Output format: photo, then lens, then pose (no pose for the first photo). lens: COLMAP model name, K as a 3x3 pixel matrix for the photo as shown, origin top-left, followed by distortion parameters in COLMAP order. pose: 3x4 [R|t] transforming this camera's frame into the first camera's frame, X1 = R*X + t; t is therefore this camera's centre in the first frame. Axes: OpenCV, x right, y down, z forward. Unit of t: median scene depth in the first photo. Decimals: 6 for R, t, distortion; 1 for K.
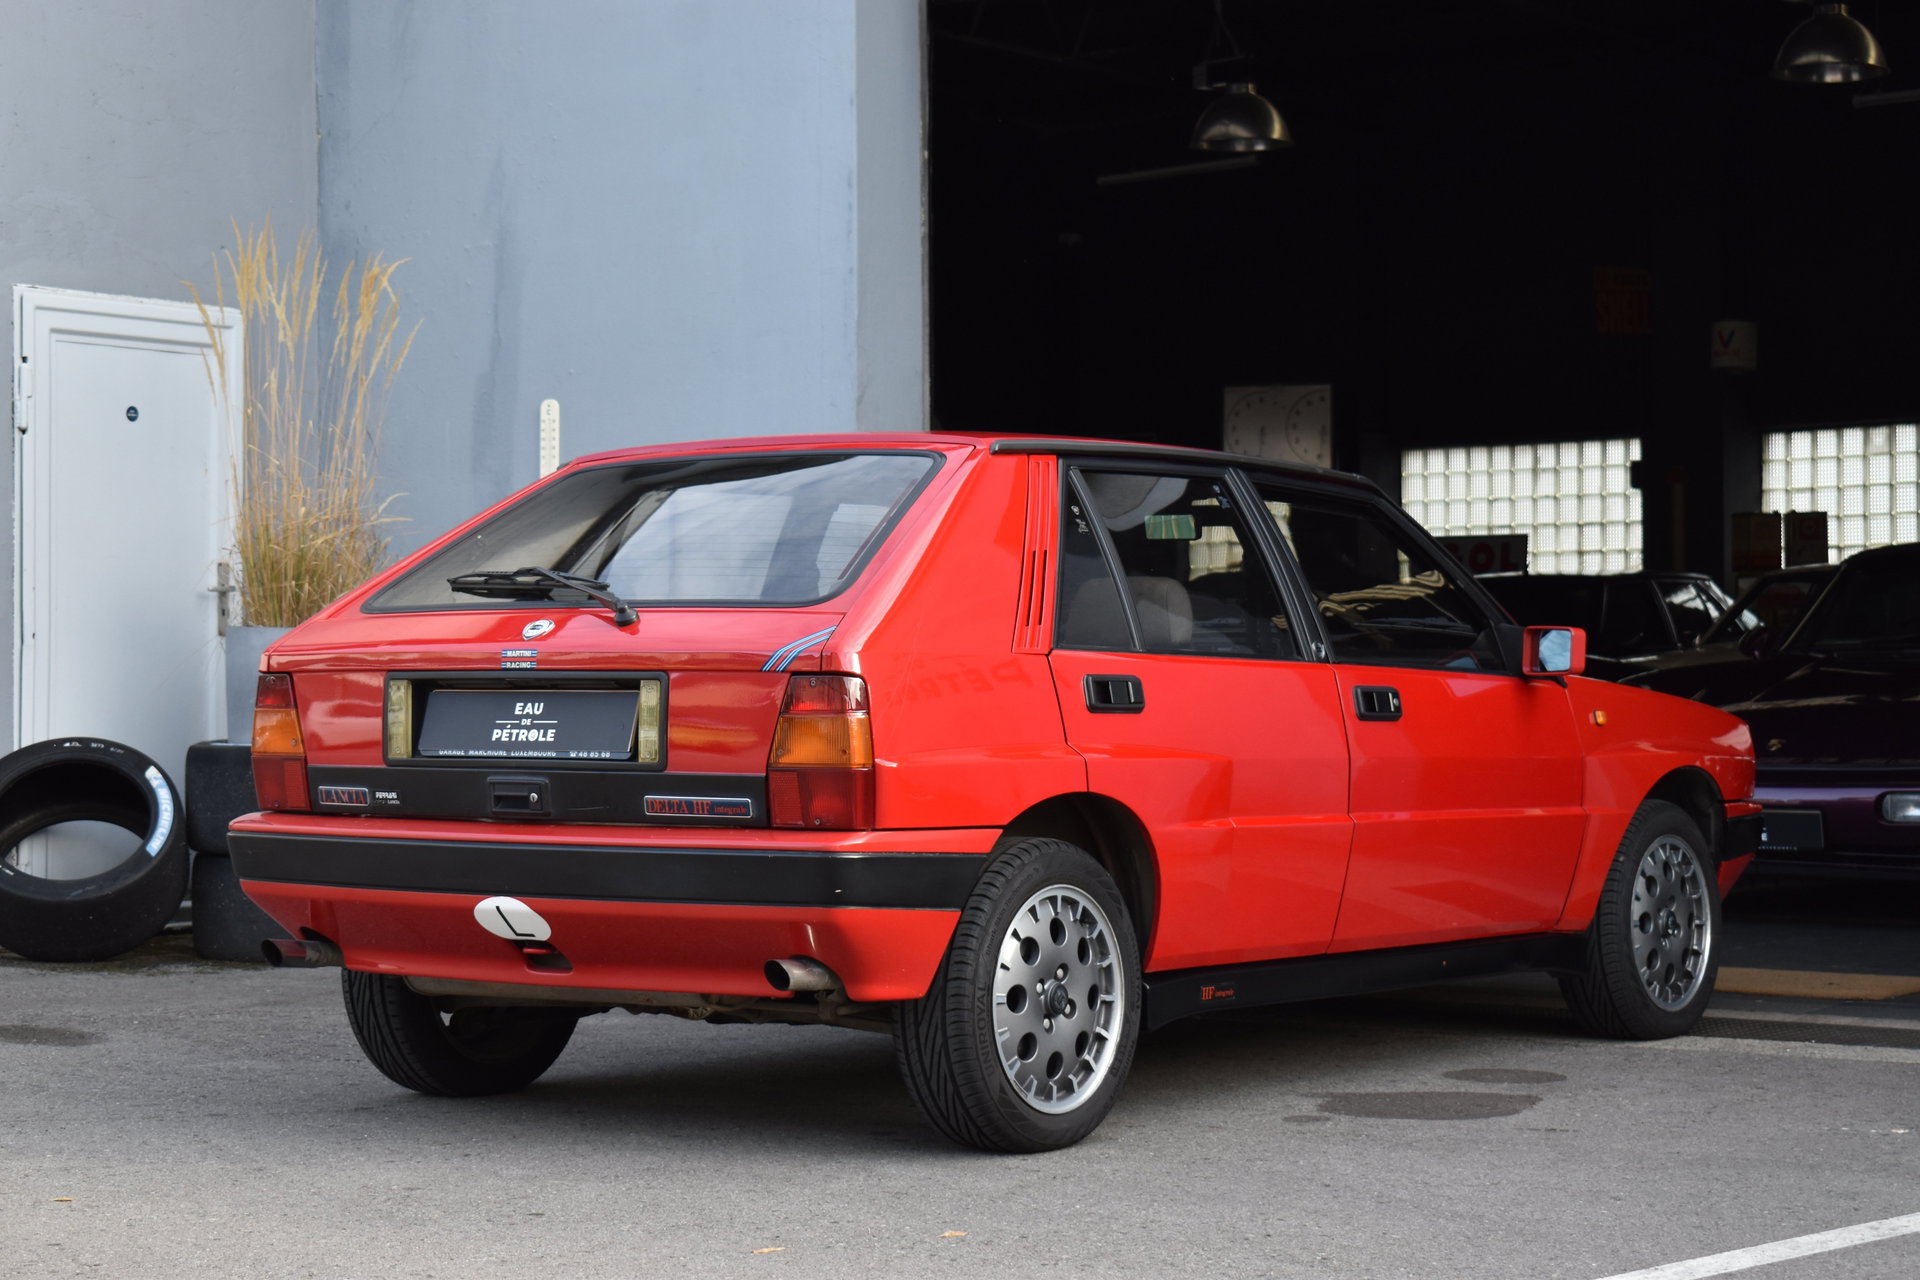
lens RADIAL K [[3637.3, 0, 960.0], [0, 3637.3, 640.0], [0, 0, 1]] dist [0.019311, 0.143784]
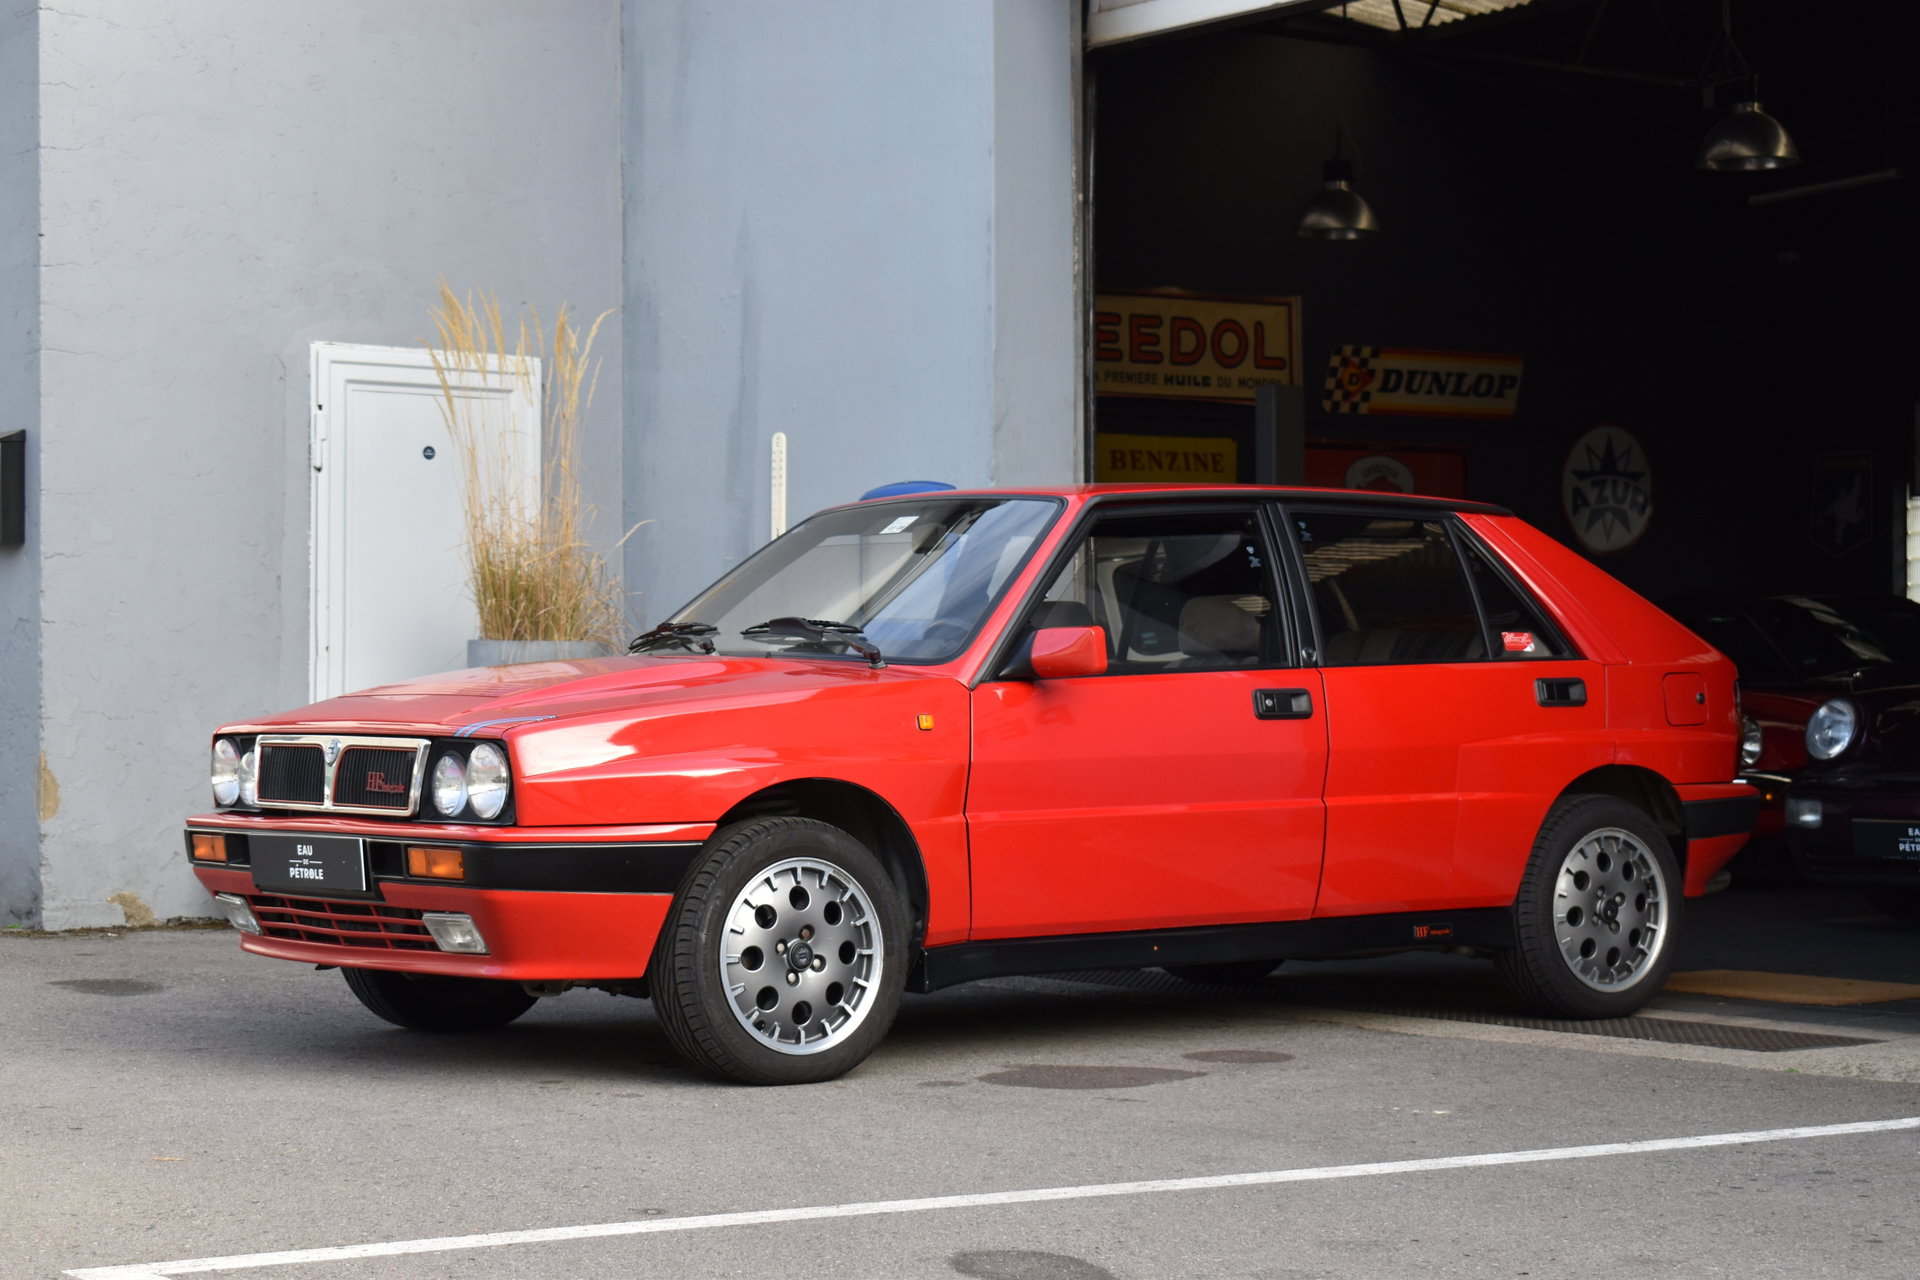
lens RADIAL K [[3572.3, 0, 960.0], [0, 3572.3, 640.0], [0, 0, 1]] dist [0.031065, -0.024848]
pose [[0.955665, -0.002280, -0.294447, 0.344355], [0.000170, 0.999974, -0.007191, 0.005469], [0.294455, 0.006822, 0.955641, -0.017129]]
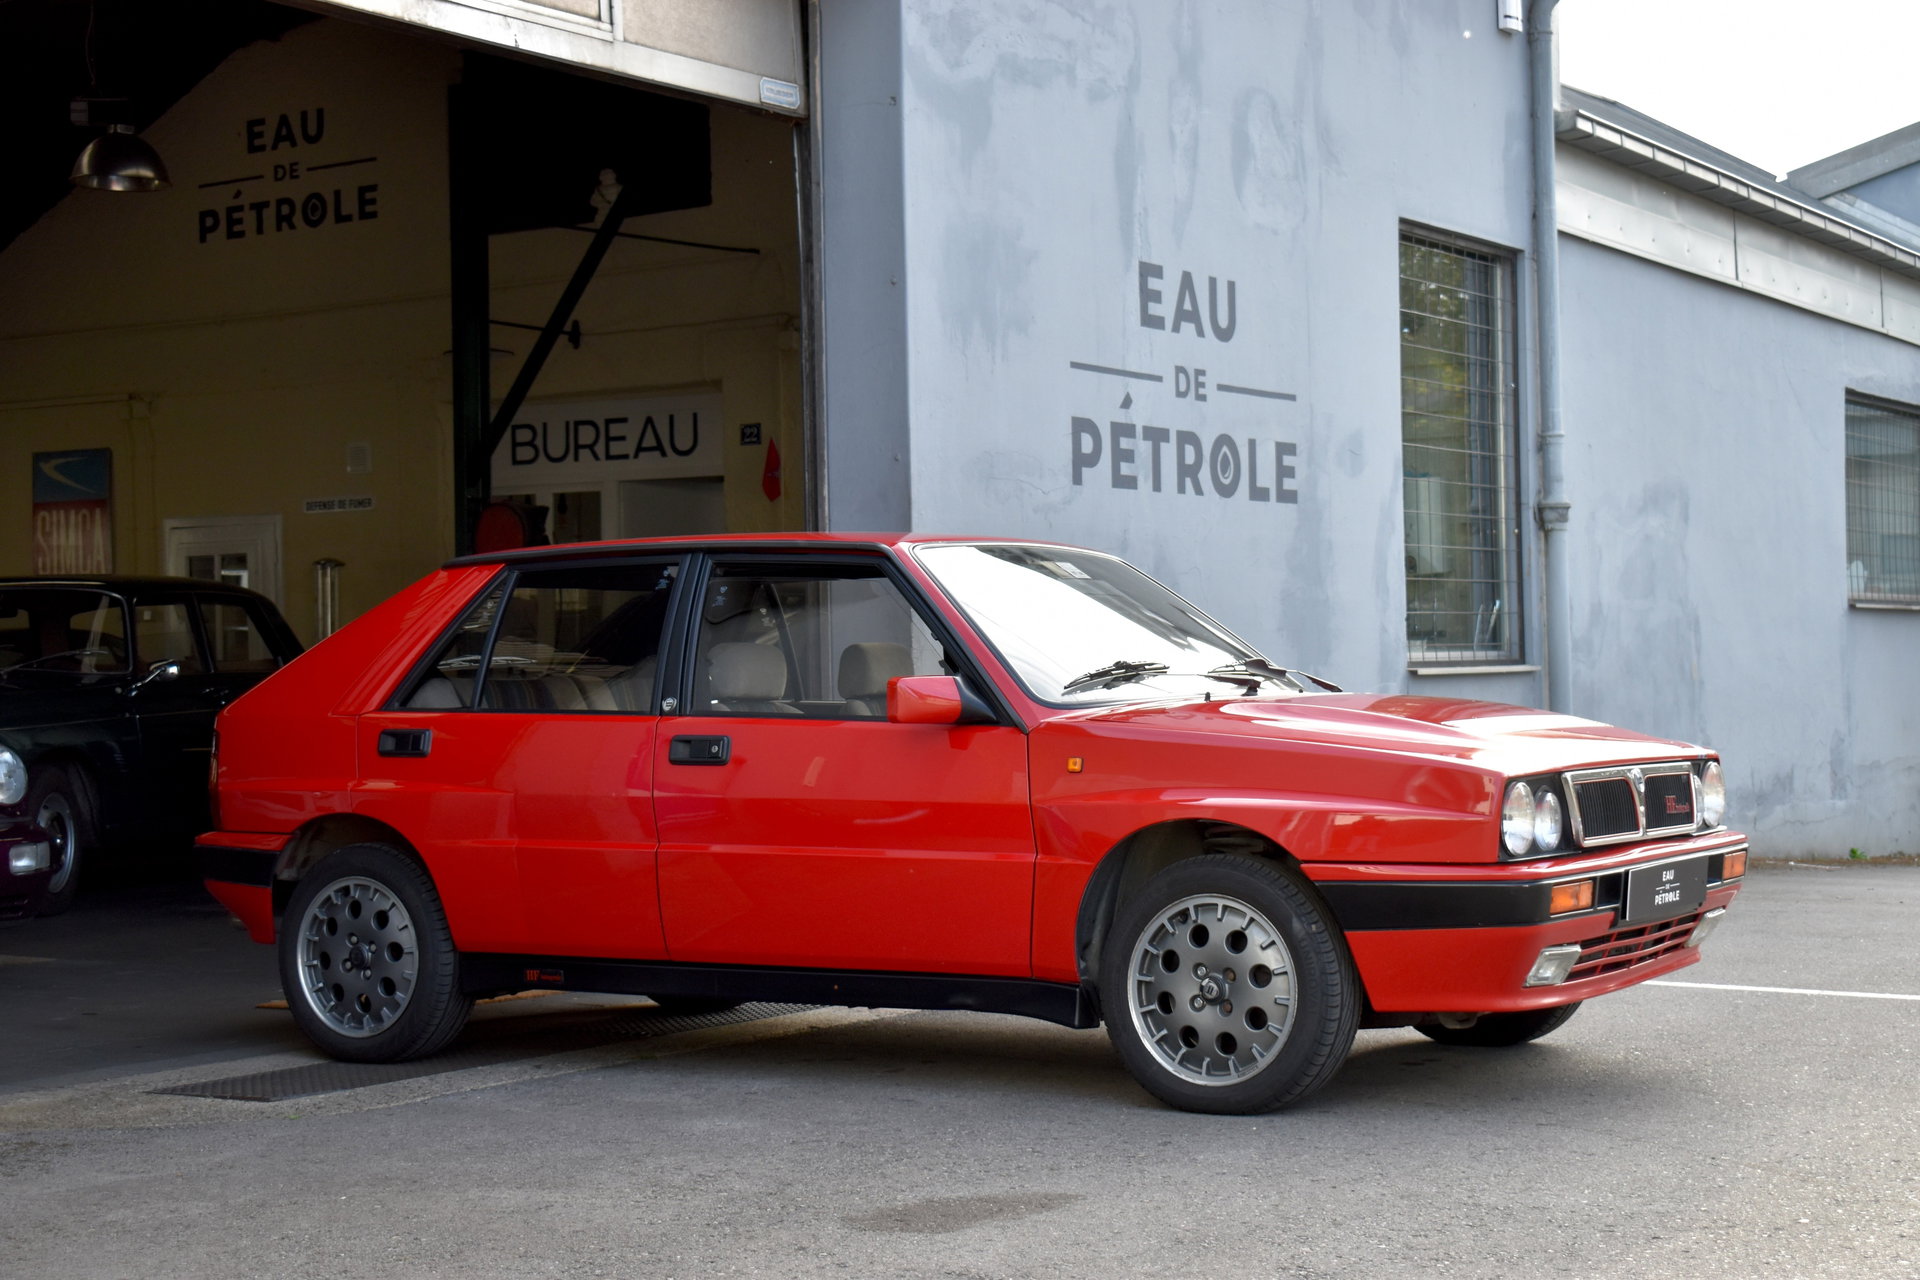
lens RADIAL K [[3197.9, 0, 960.0], [0, 3197.9, 640.0], [0, 0, 1]] dist [0.004066, -0.049495]
pose [[-0.067551, 0.017310, 0.997566, -0.917380], [0.012898, 0.999781, -0.016475, 0.001351], [-0.997632, 0.011754, -0.067759, 1.046445]]
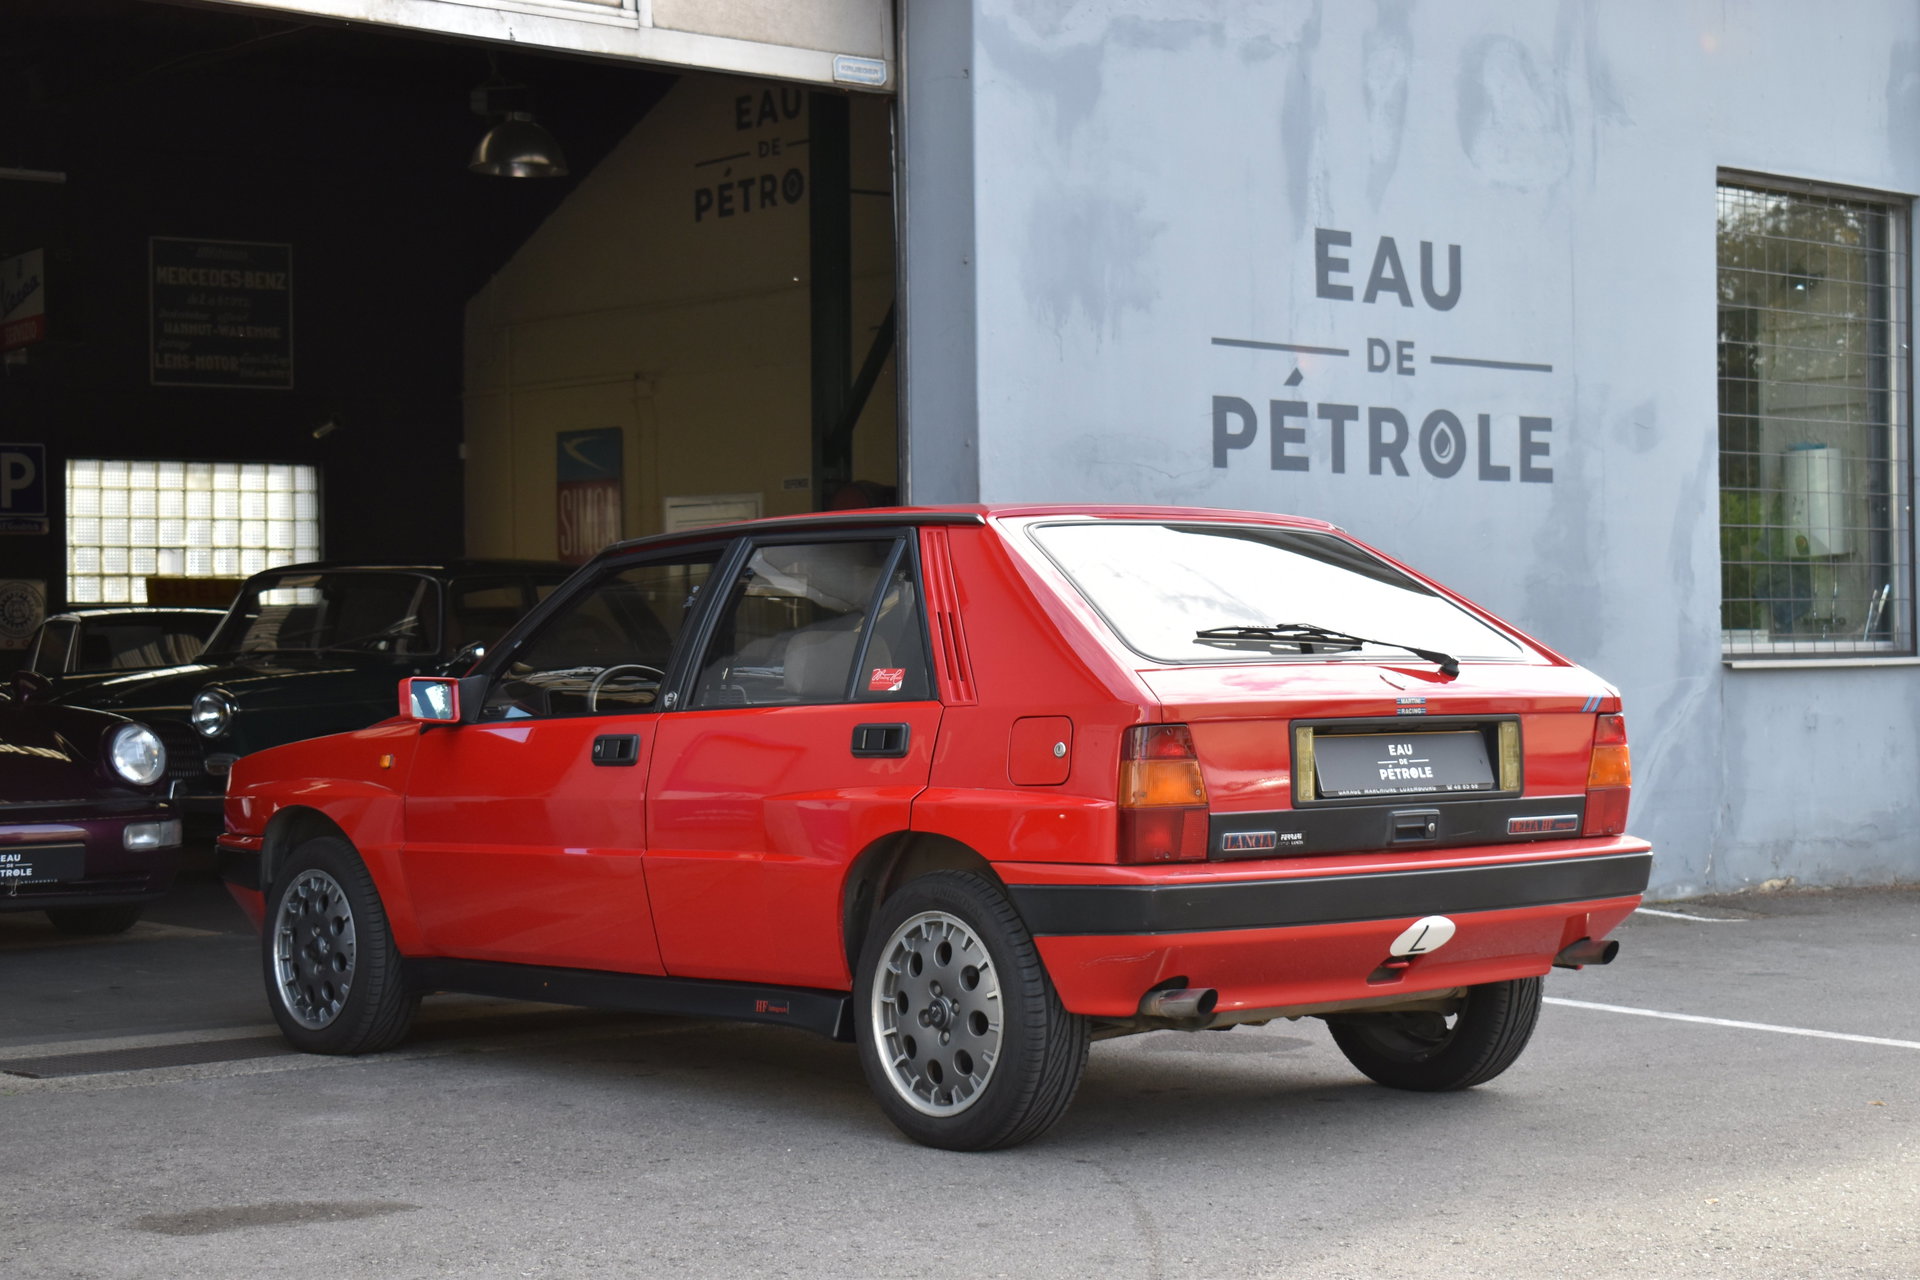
lens RADIAL K [[3356.3, 0, 960.0], [0, 3356.3, 640.0], [0, 0, 1]] dist [0.015451, -0.034273]
pose [[0.217377, 0.008452, 0.976051, -0.908891], [0.003052, 0.999952, -0.009338, -0.004567], [-0.976083, 0.005009, 0.217340, 0.708423]]
